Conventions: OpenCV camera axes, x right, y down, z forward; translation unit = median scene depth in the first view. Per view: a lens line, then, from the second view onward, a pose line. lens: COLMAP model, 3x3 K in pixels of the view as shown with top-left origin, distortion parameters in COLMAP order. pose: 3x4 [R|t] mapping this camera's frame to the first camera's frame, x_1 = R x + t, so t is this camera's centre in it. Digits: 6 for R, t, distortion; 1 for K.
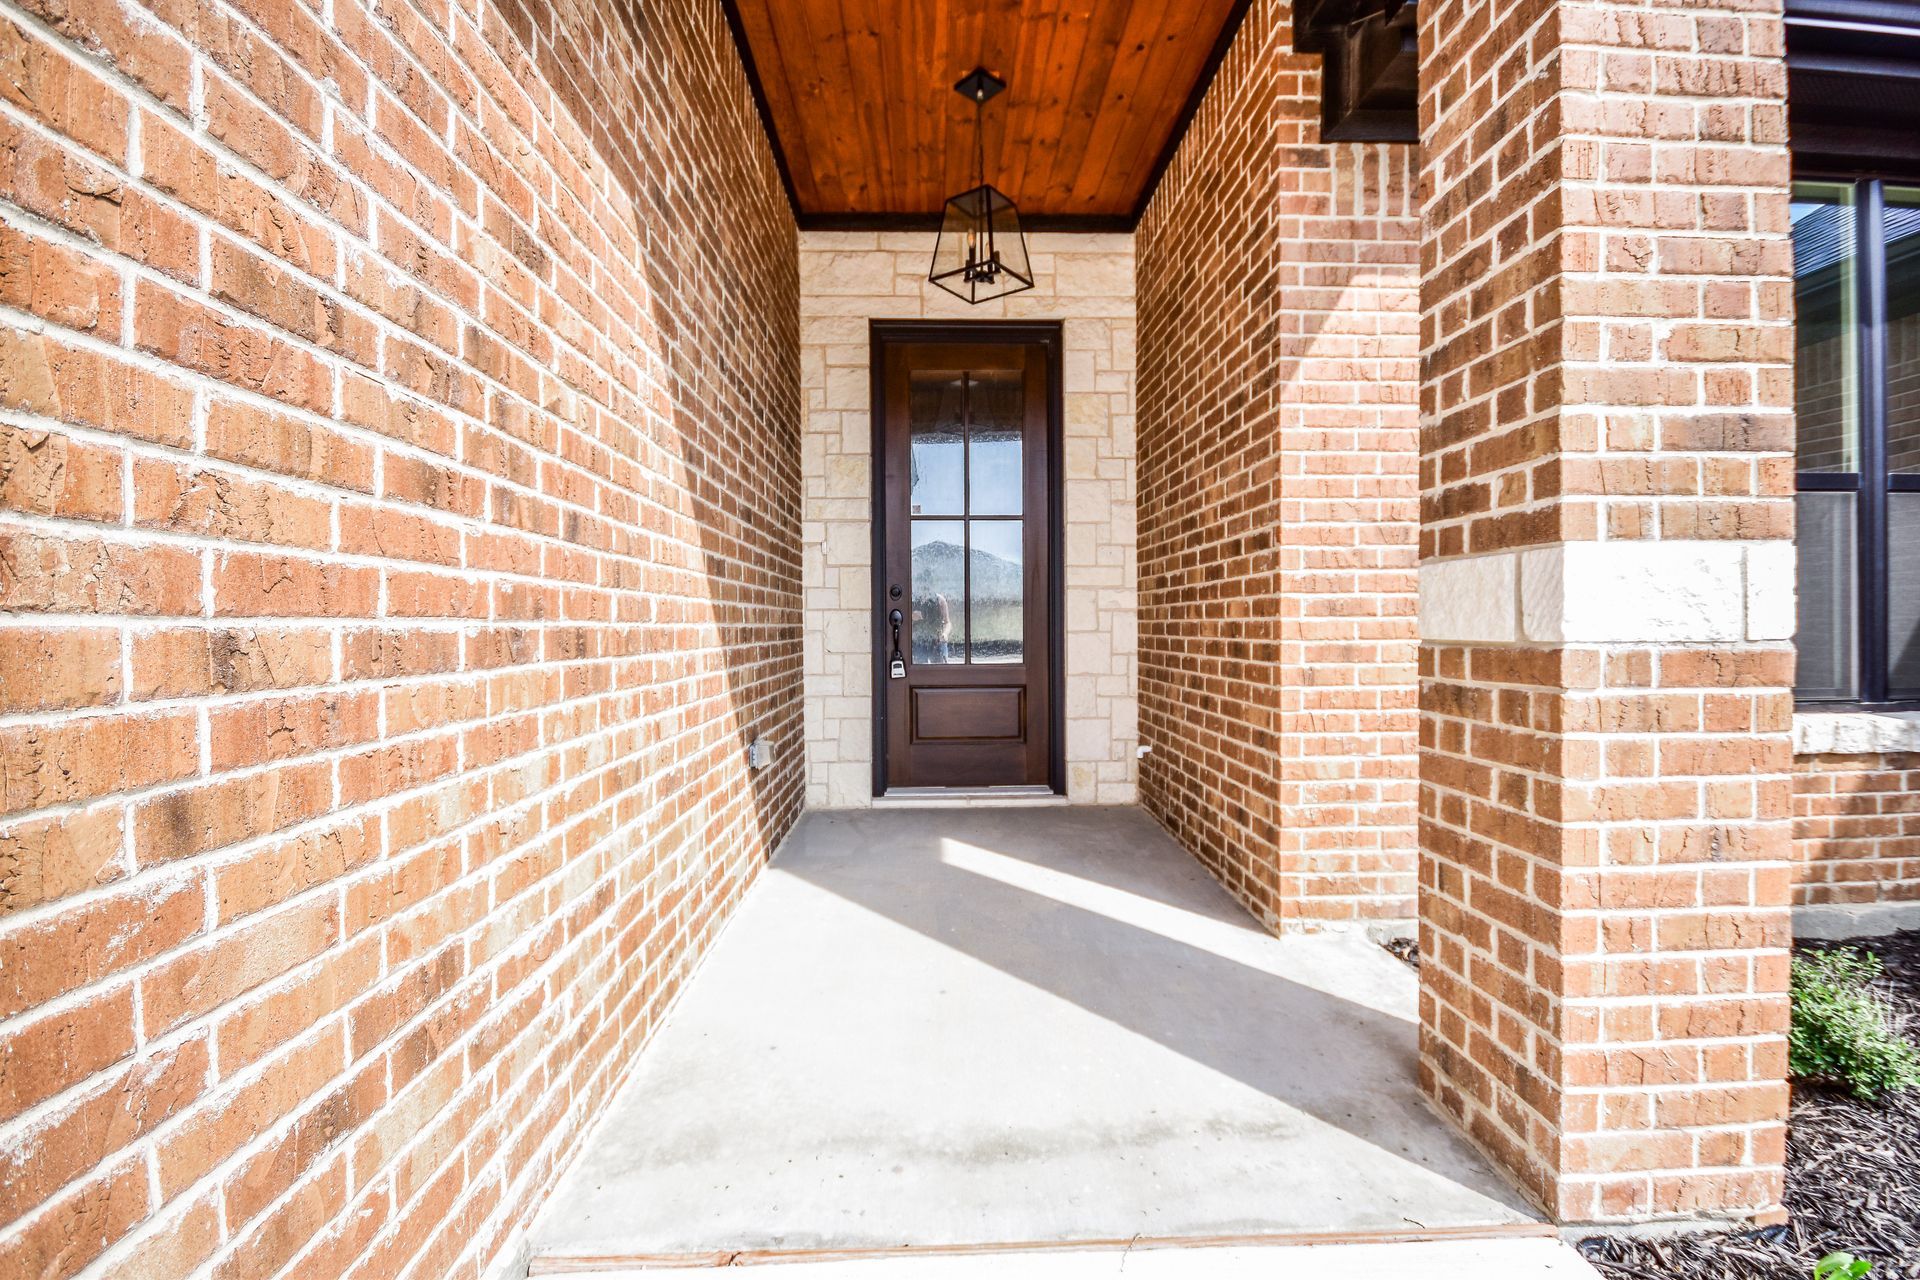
lens RADIAL K [[849.1, 0, 964.0], [0, 849.1, 637.2], [0, 0, 1]] dist [0.011689, -0.015766]
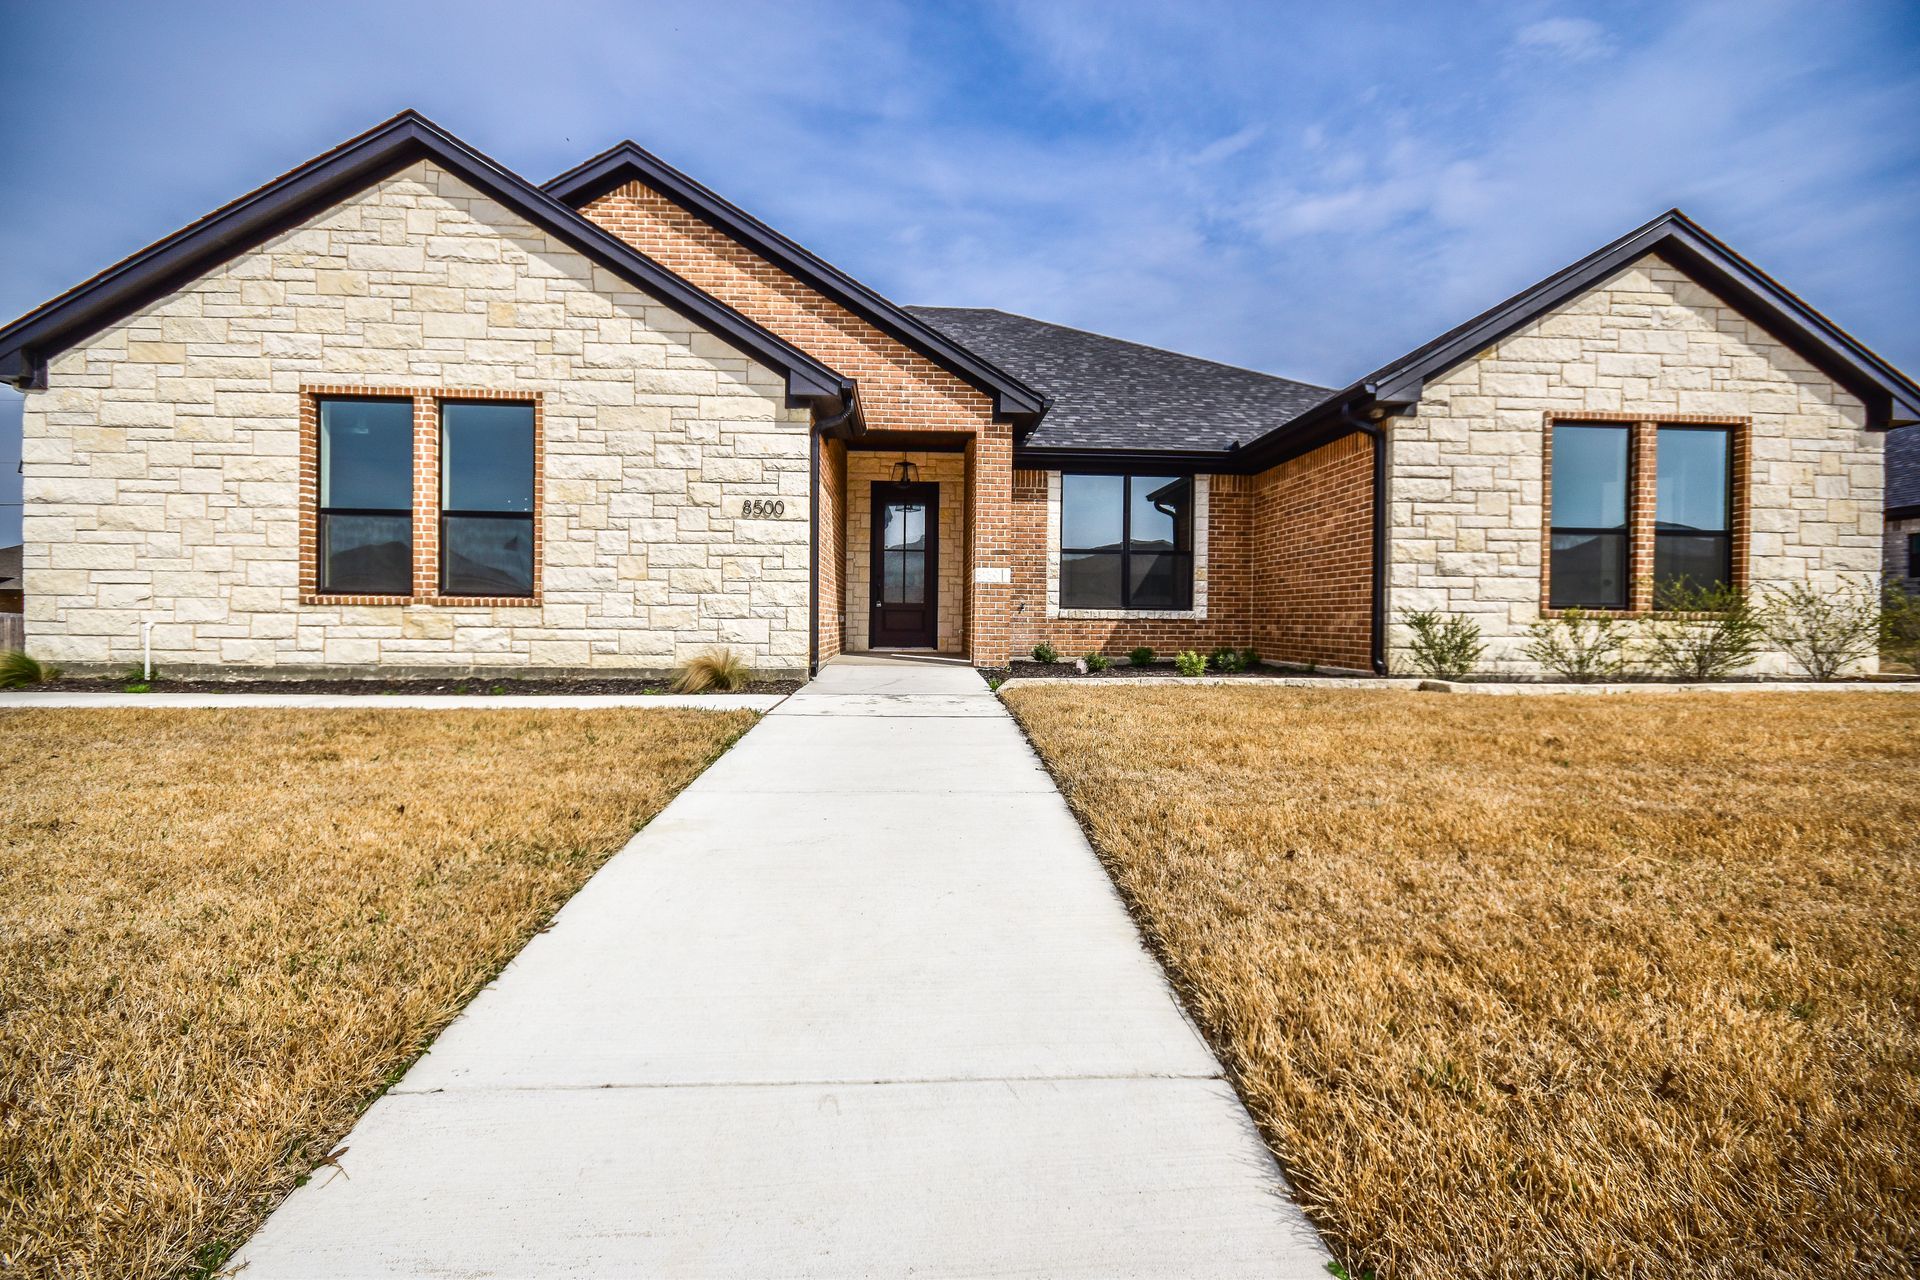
lens RADIAL K [[849.1, 0, 964.0], [0, 849.1, 637.2], [0, 0, 1]] dist [0.011689, -0.015766]
pose [[0.999574, 0.018063, 0.022943, 0.147807], [-0.018114, 0.999834, 0.002029, 0.141573], [-0.022902, -0.002444, 0.999735, -1.897674]]
